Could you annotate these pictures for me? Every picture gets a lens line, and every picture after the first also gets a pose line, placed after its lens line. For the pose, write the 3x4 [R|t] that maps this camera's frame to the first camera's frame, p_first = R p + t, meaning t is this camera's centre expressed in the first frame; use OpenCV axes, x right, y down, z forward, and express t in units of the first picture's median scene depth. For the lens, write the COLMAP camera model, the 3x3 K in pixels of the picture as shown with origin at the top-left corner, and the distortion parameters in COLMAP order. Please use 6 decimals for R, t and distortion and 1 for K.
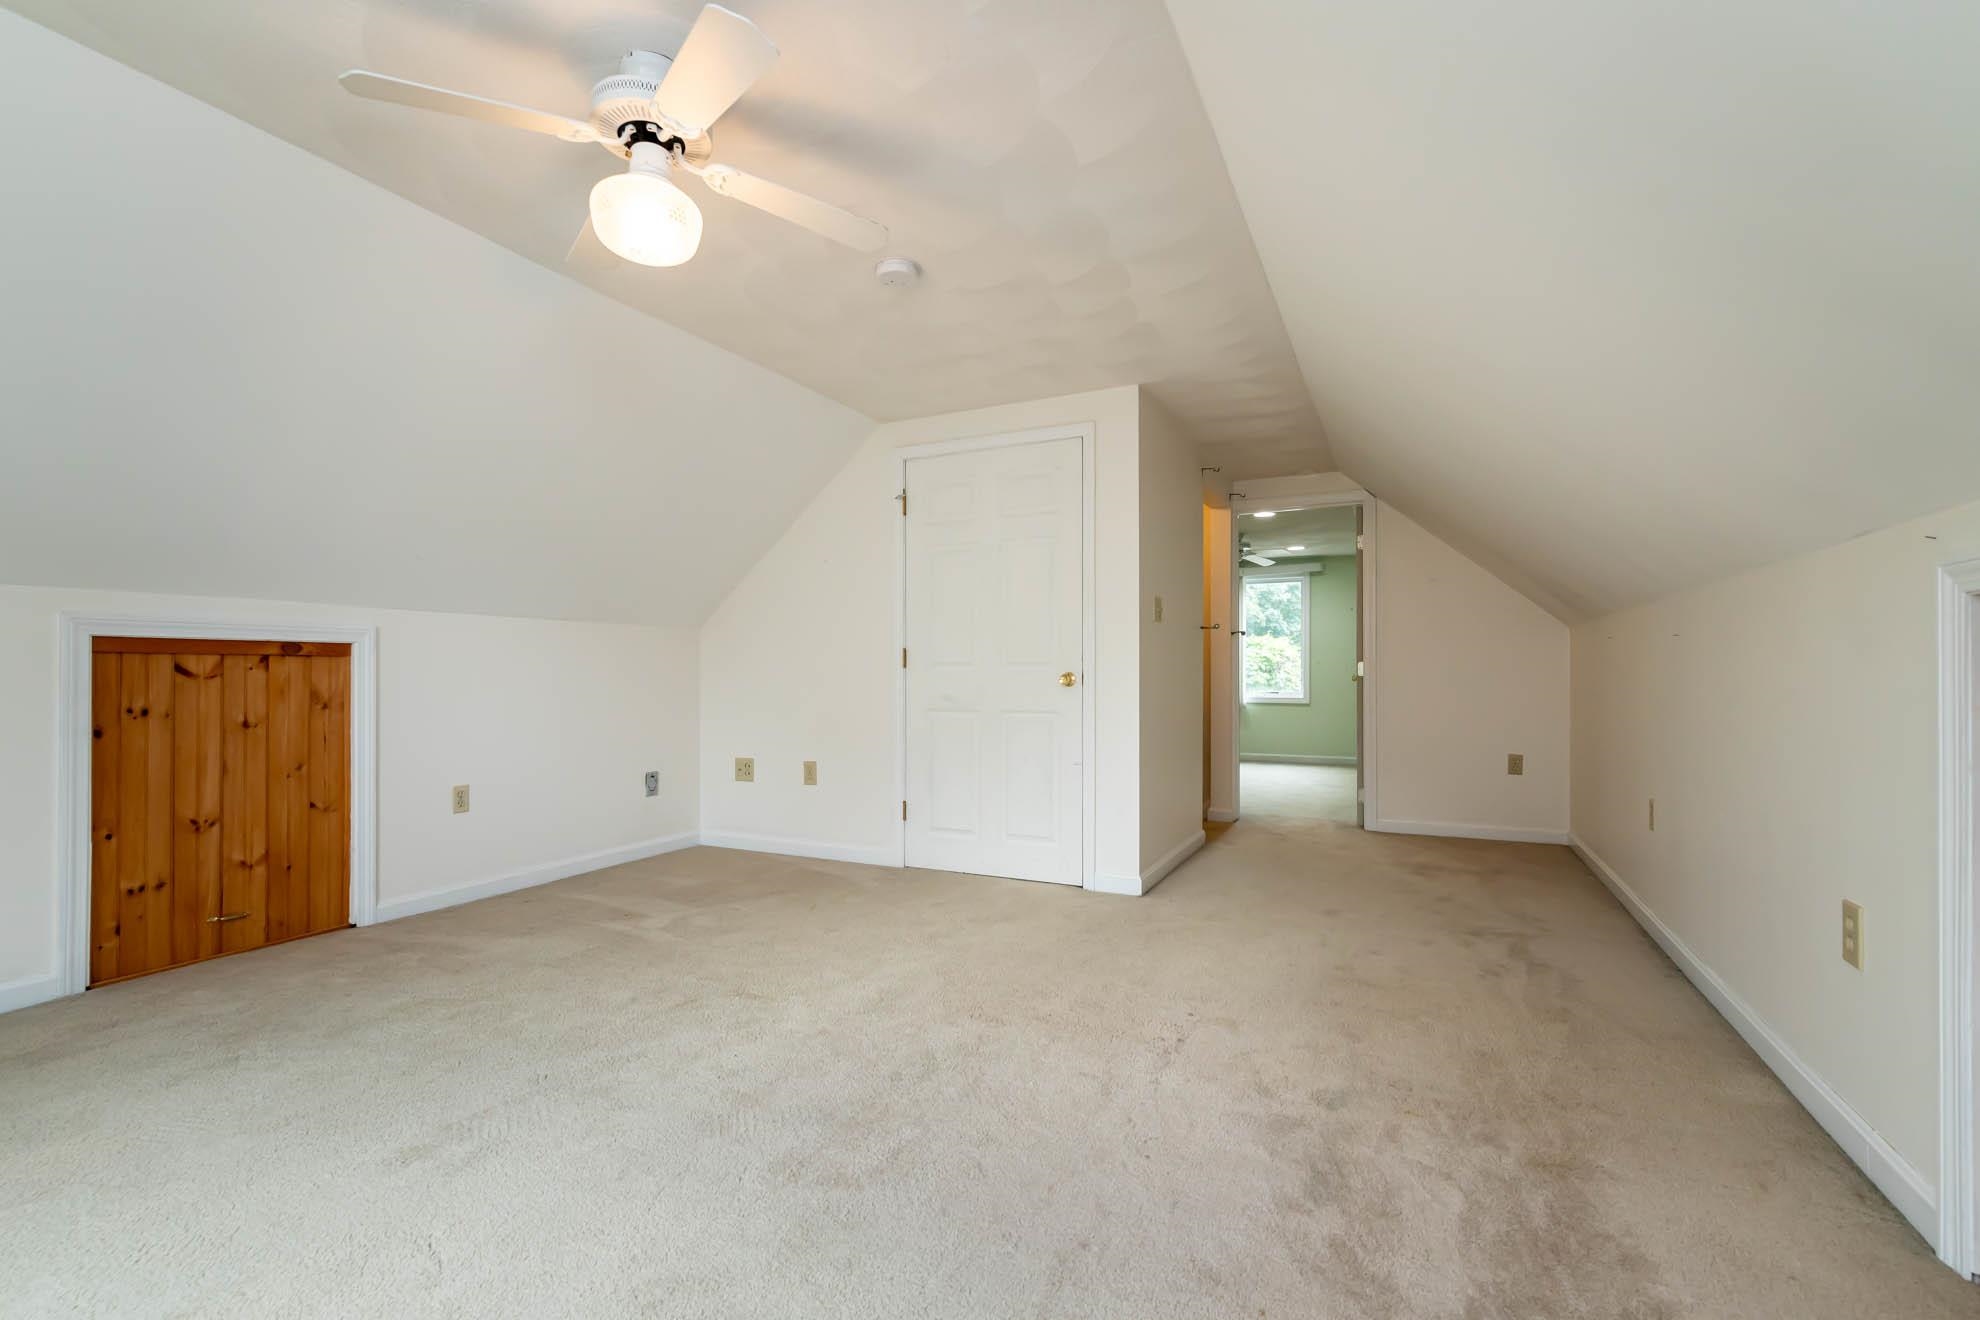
lens RADIAL K [[865.8, 0, 990.0], [0, 865.8, 660.0], [0, 0, 1]] dist [-0.000190, -0.000134]
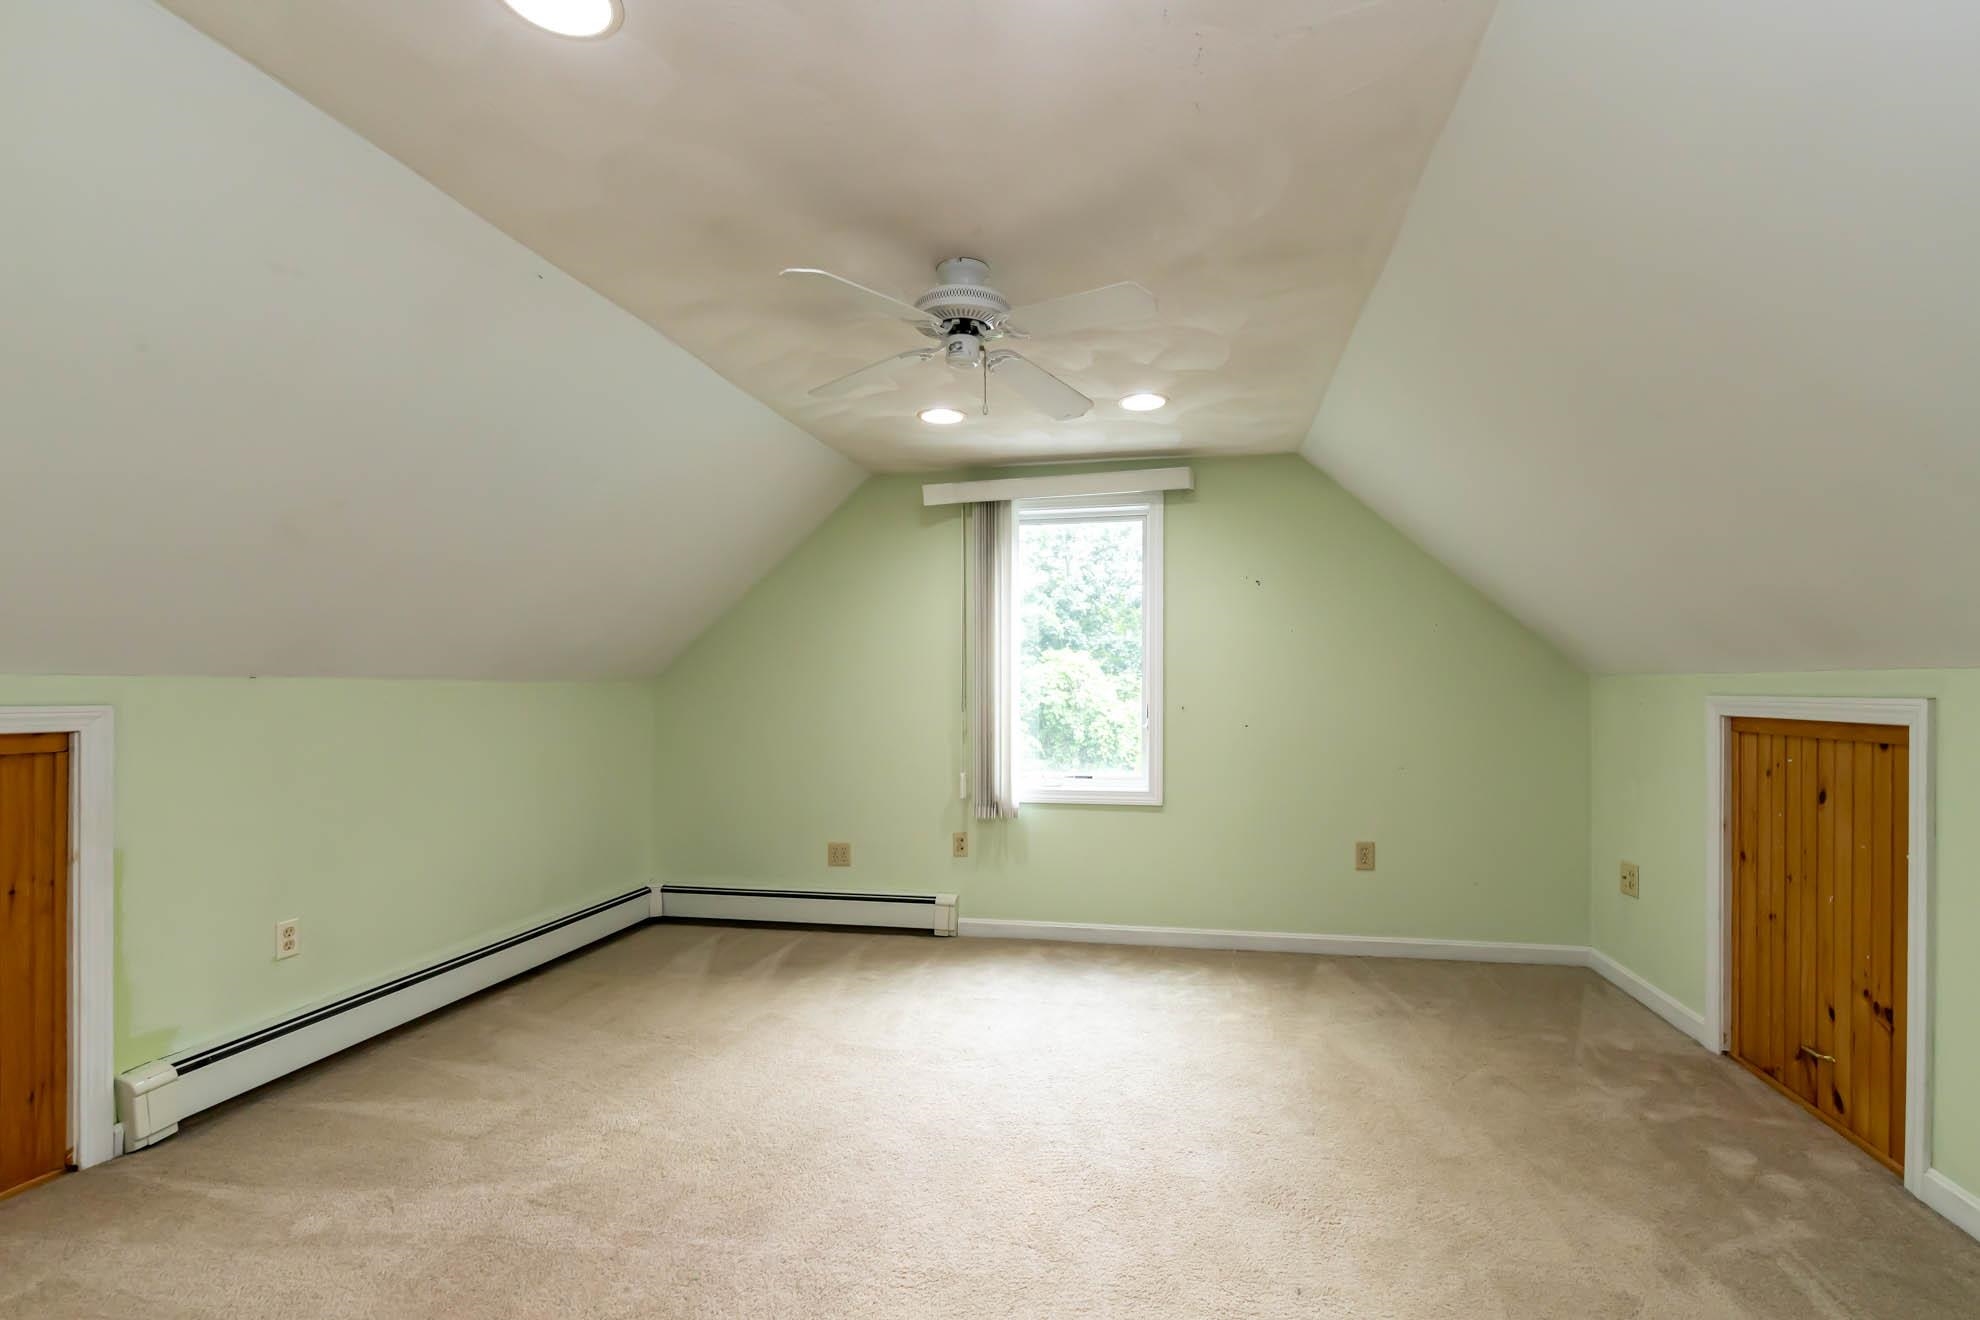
lens RADIAL K [[865.8, 0, 990.0], [0, 865.8, 660.0], [0, 0, 1]] dist [-0.000190, -0.000134]
pose [[0.975329, -0.000694, 0.220756, 0.080313], [0.004314, 0.999864, -0.015916, -0.005958], [-0.220714, 0.016475, 0.975199, 0.251084]]
